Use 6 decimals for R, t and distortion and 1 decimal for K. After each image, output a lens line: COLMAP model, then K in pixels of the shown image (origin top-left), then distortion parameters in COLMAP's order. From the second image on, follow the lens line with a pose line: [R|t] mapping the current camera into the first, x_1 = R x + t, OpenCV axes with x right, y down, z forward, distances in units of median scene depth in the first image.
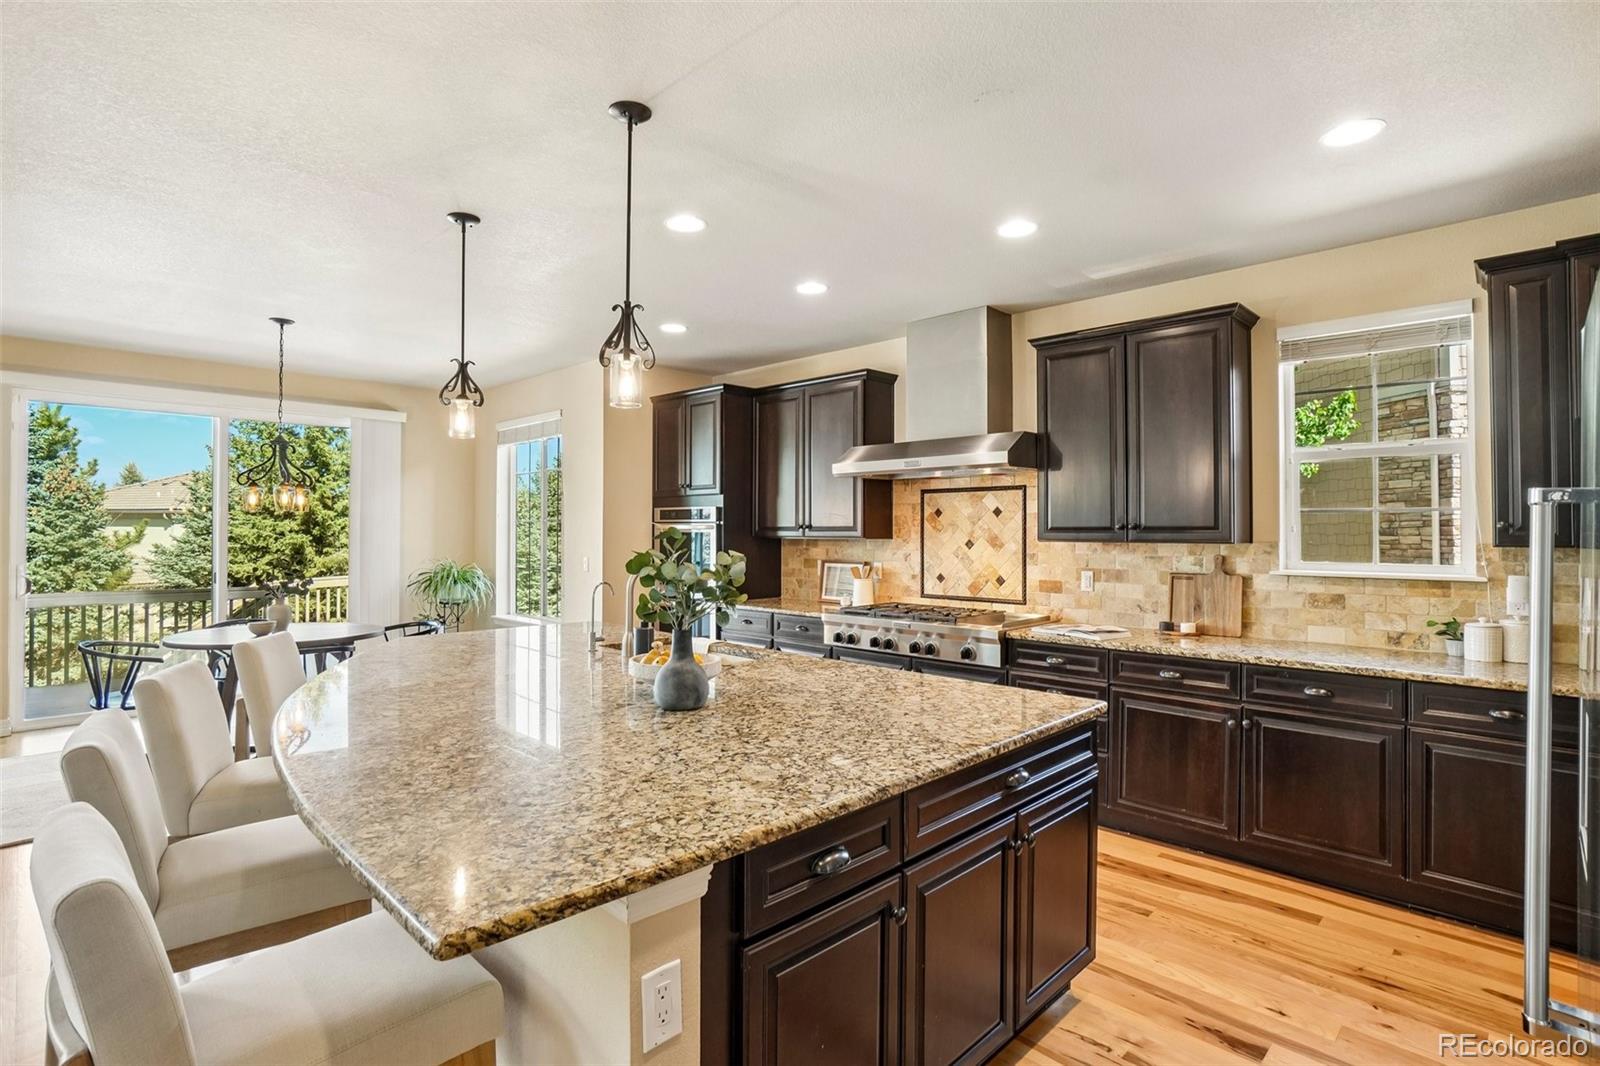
lens RADIAL K [[782.2, 0, 798.8], [0, 782.2, 521.5], [0, 0, 1]] dist [-0.057935, 0.025516]
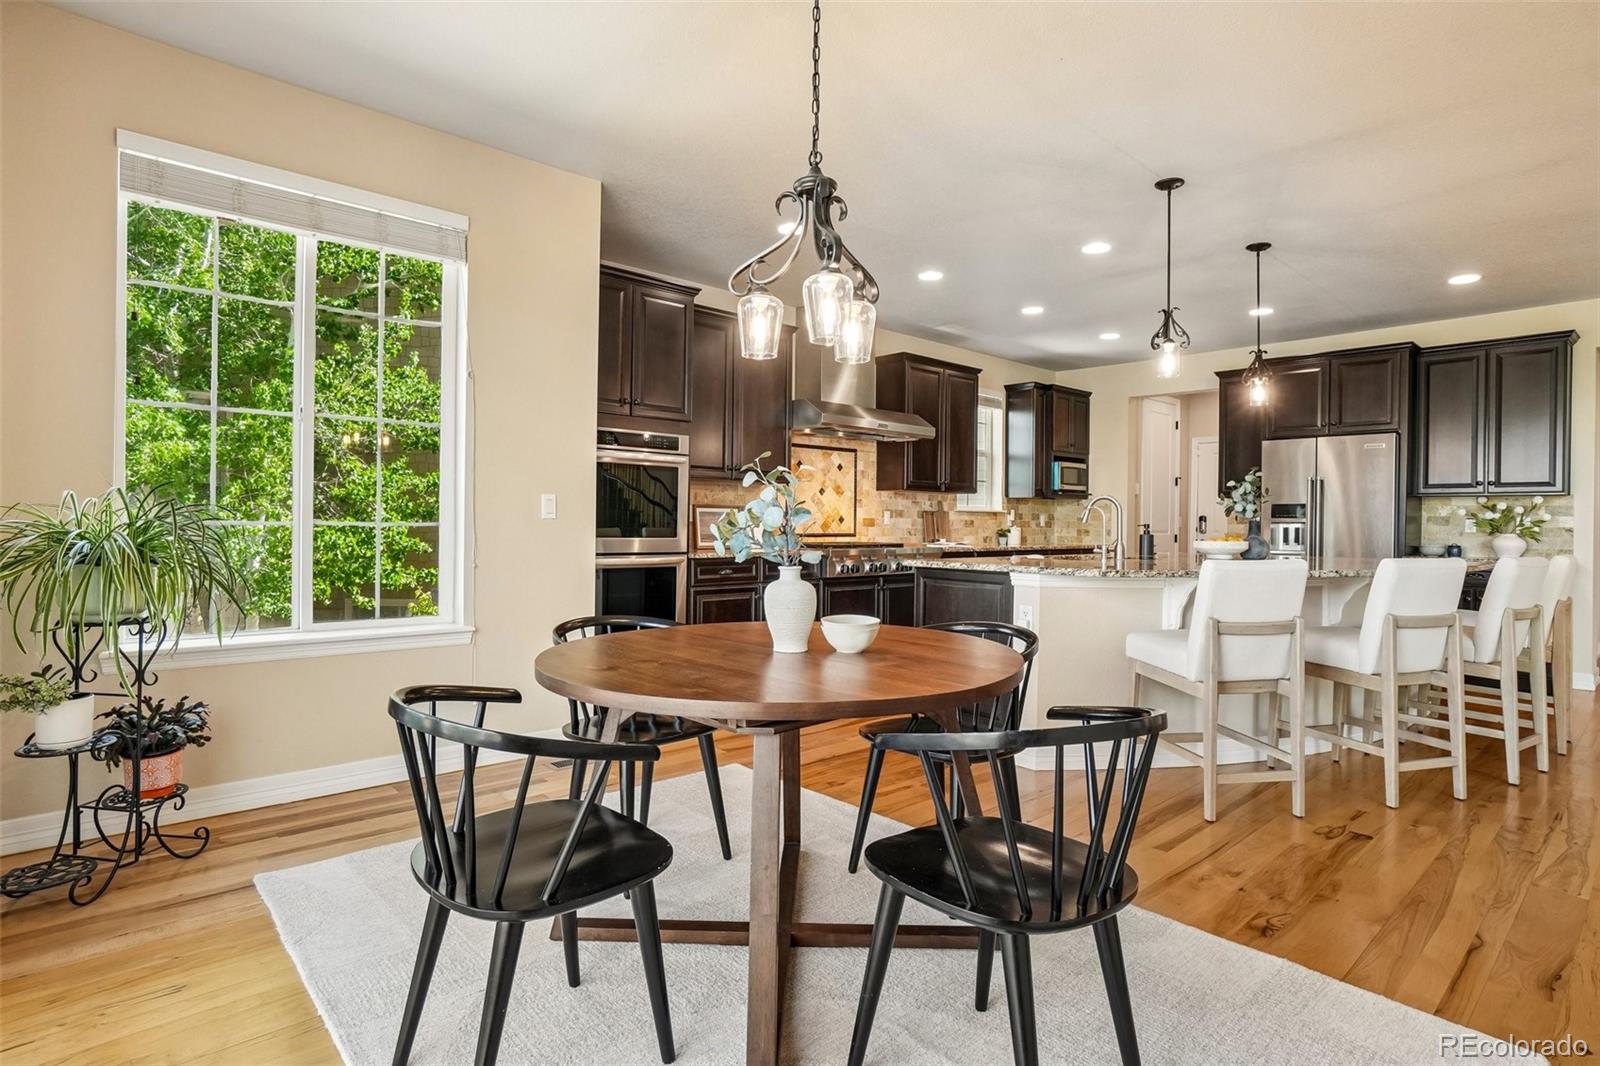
lens RADIAL K [[815.0, 0, 794.7], [0, 815.0, 522.8], [0, 0, 1]] dist [0.001968, 0.000125]
pose [[0.066650, -0.004217, 0.997767, -1.205908], [-0.025522, 0.999657, 0.005929, 0.080816], [-0.997450, -0.025860, 0.066520, 1.058870]]
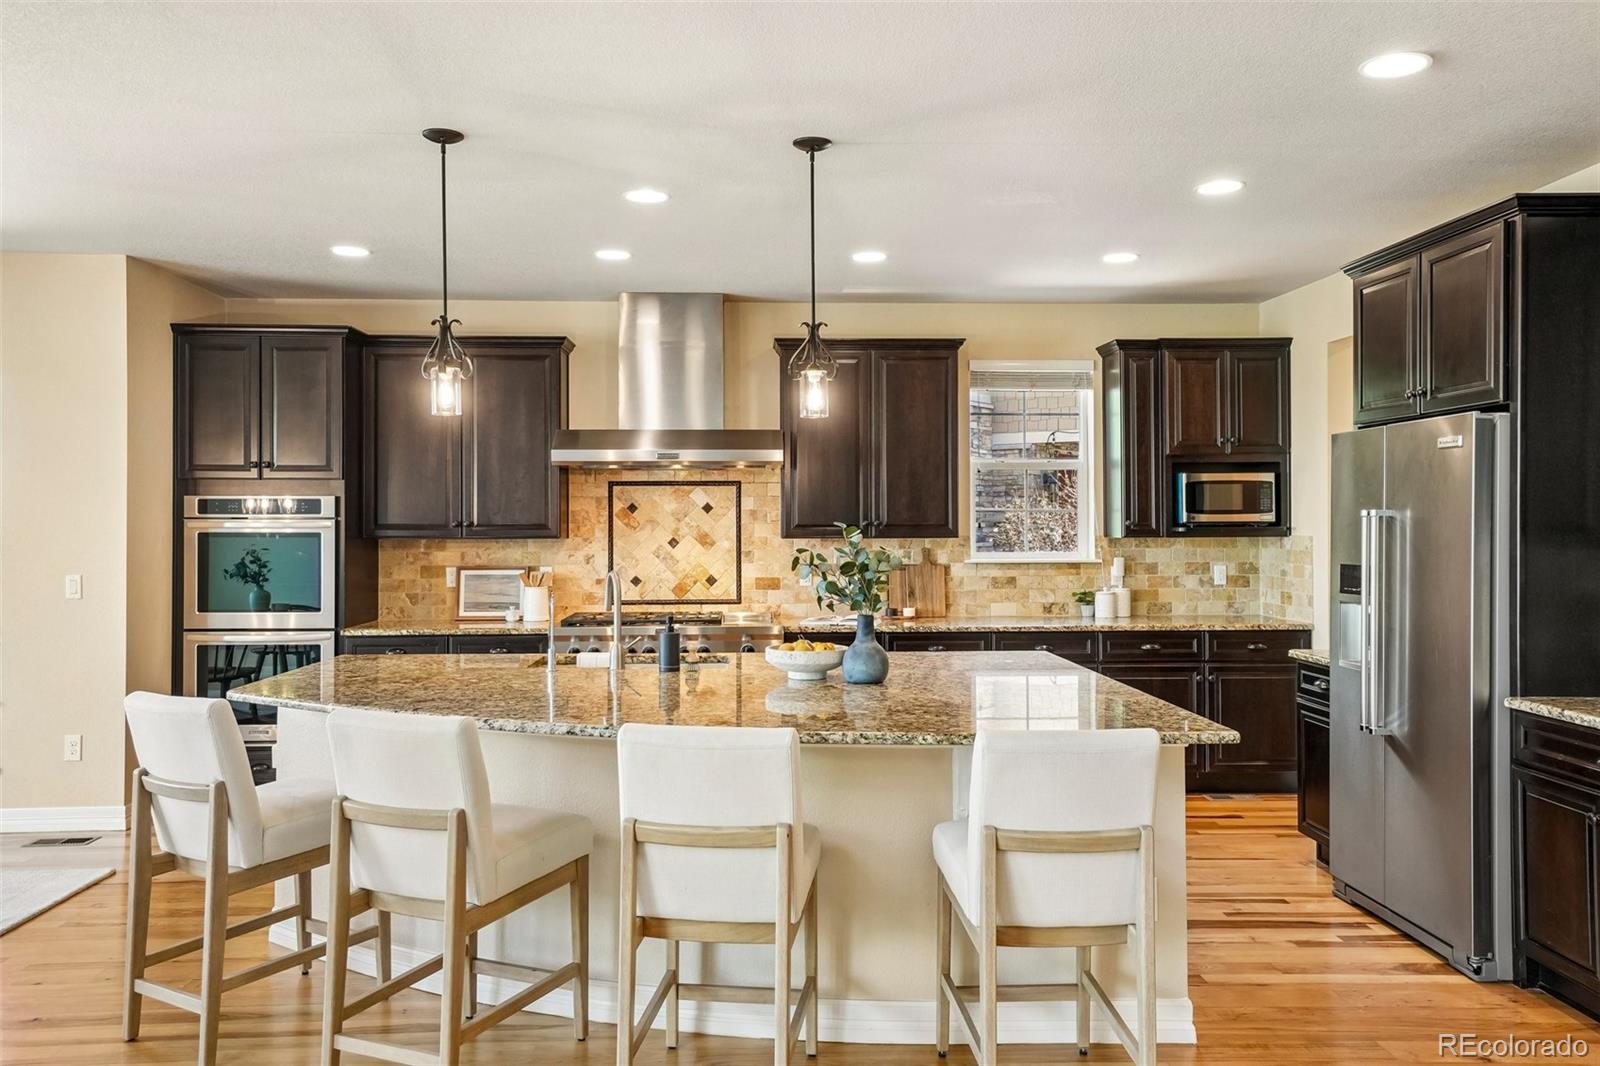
lens RADIAL K [[1207.5, 0, 800.0], [0, 1207.5, 533.0], [0, 0, 1]] dist [0.007095, 0.000584]
pose [[0.682613, -0.007942, 0.730737, -0.798581], [-0.004643, 0.999874, 0.015204, -0.005201], [-0.730765, -0.013771, 0.682490, -0.090562]]
